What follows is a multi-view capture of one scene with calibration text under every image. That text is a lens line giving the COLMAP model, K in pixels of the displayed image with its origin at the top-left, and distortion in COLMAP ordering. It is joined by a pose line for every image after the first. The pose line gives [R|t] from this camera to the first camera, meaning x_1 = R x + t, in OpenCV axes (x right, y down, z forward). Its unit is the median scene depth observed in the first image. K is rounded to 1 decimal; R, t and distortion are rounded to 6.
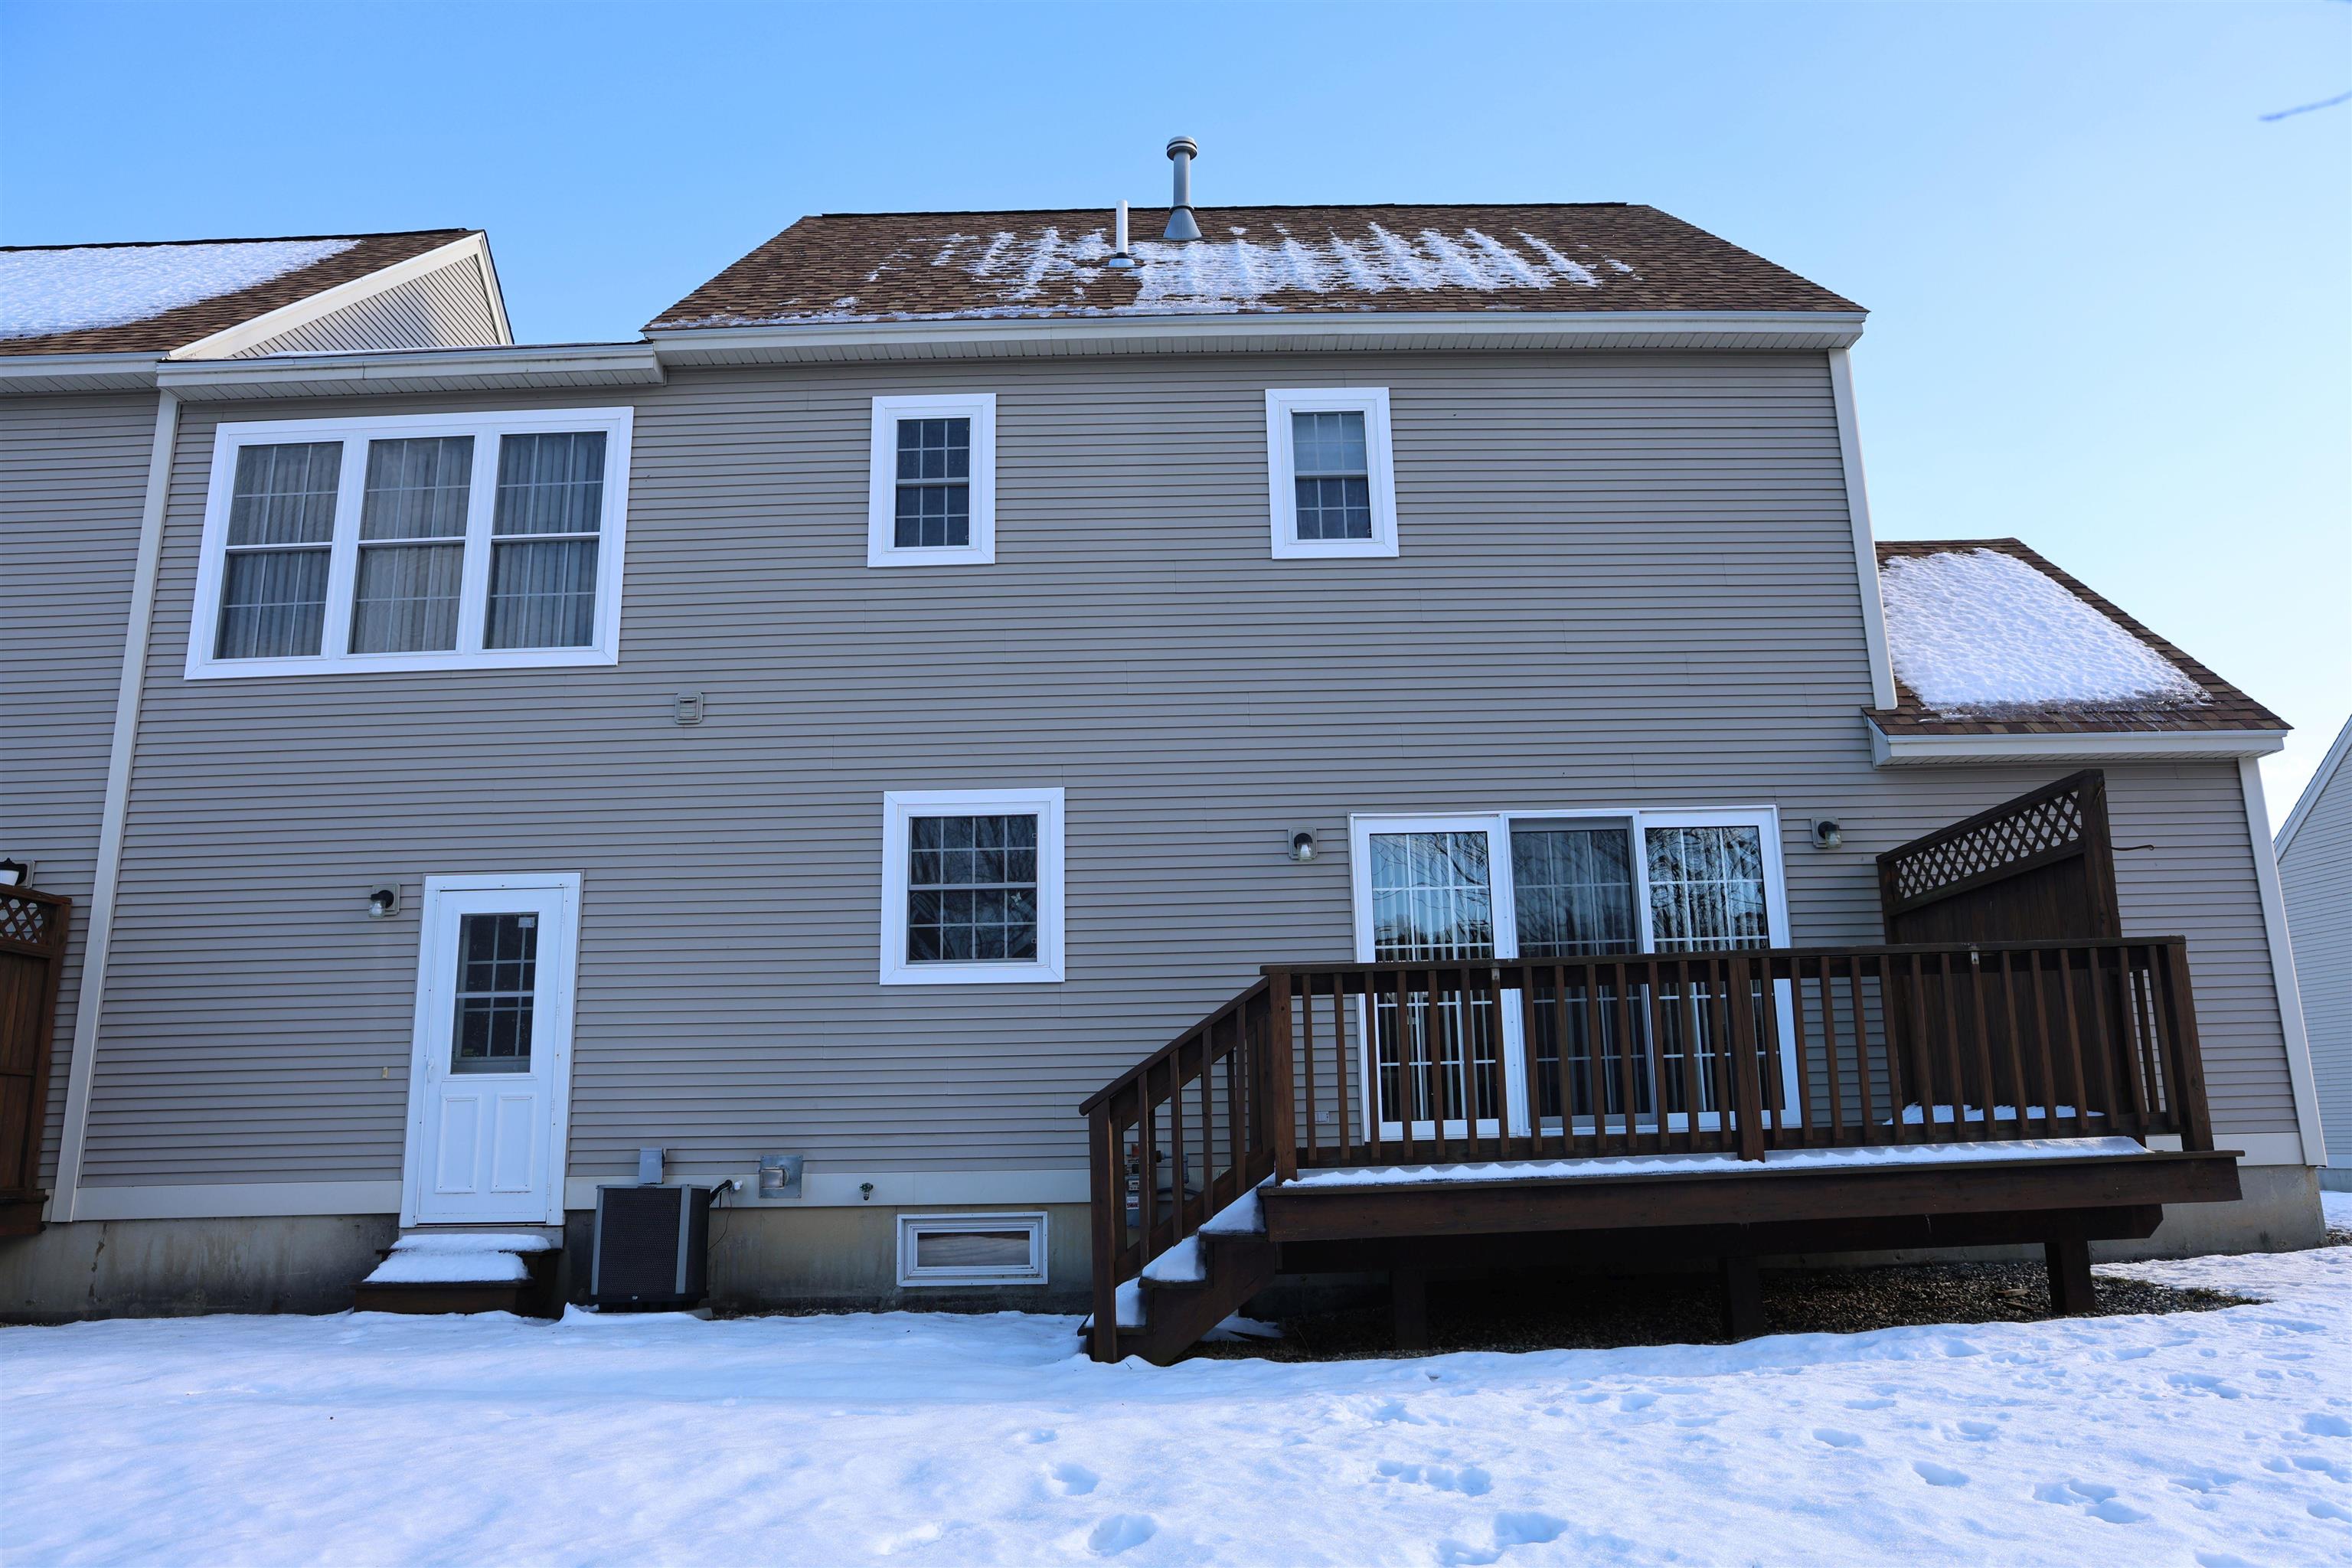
lens RADIAL K [[1610.7, 0, 1248.4], [0, 1610.7, 740.1], [0, 0, 1]] dist [-0.090265, 0.059645]
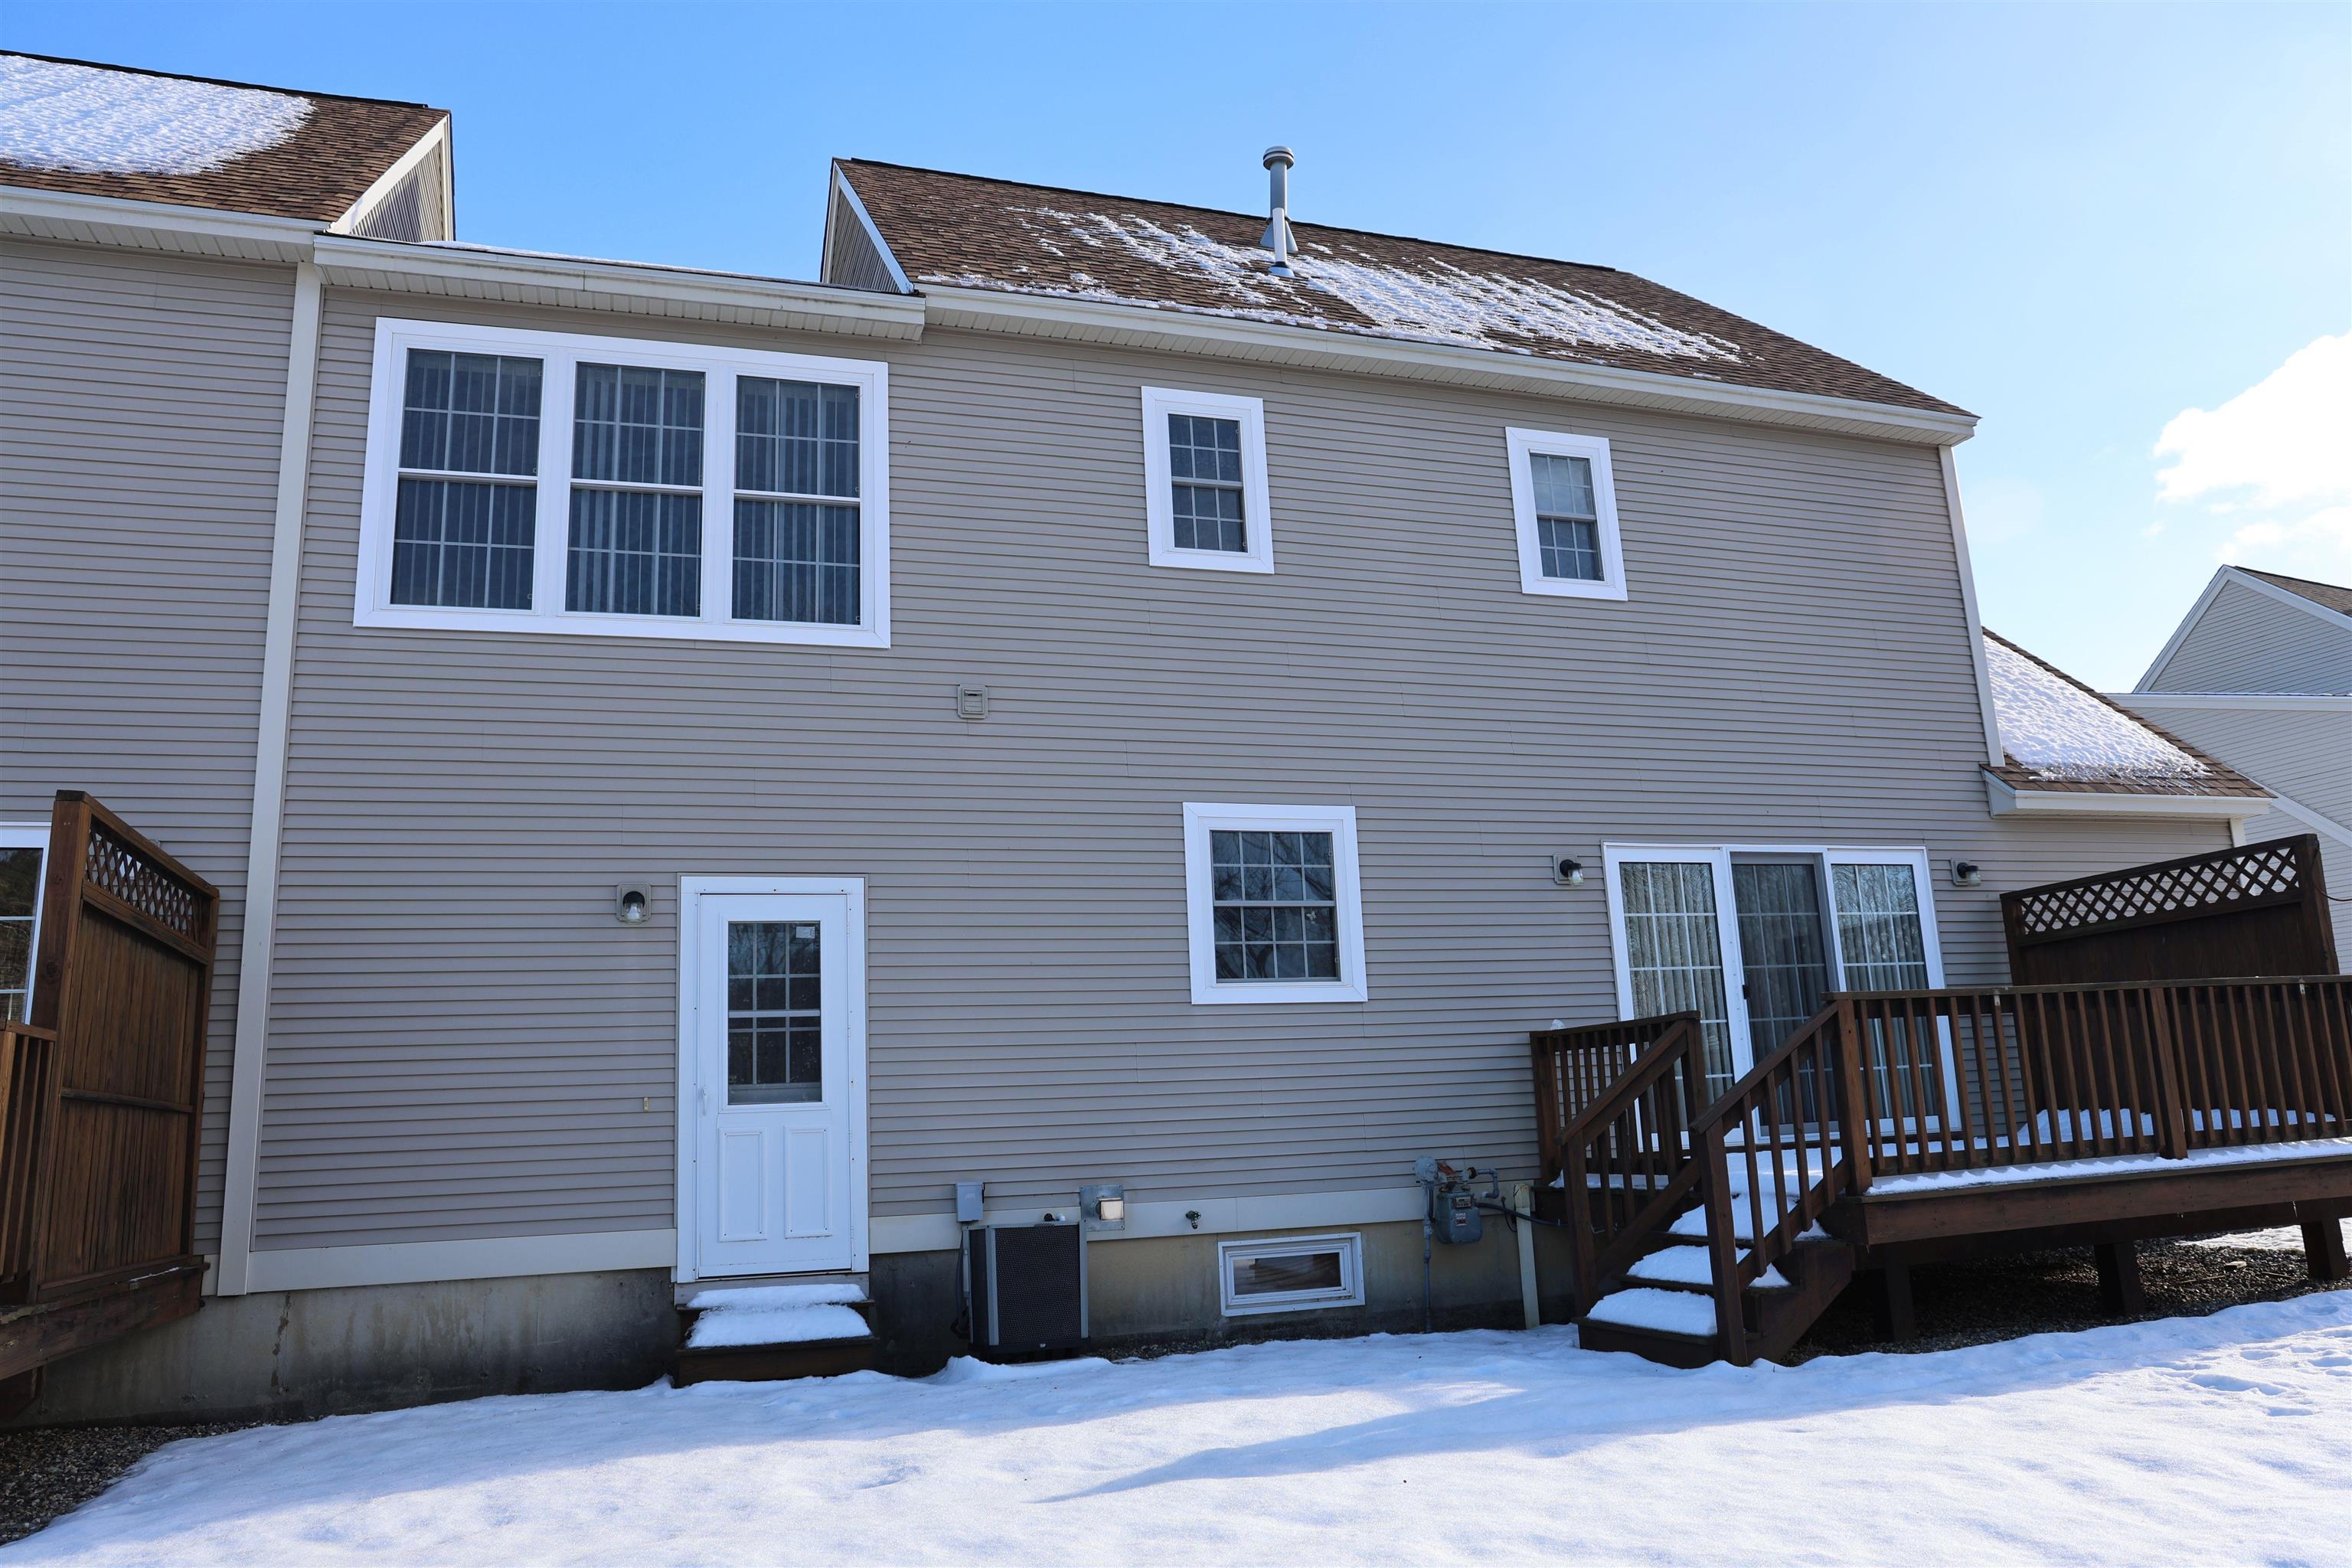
lens RADIAL K [[1610.7, 0, 1310.7], [0, 1610.7, 739.4], [0, 0, 1]] dist [-0.090265, 0.059645]
pose [[0.948868, 0.057016, 0.310480, -0.453957], [-0.056480, 0.998346, -0.010726, 0.000731], [-0.310578, -0.007359, 0.950519, 0.060373]]
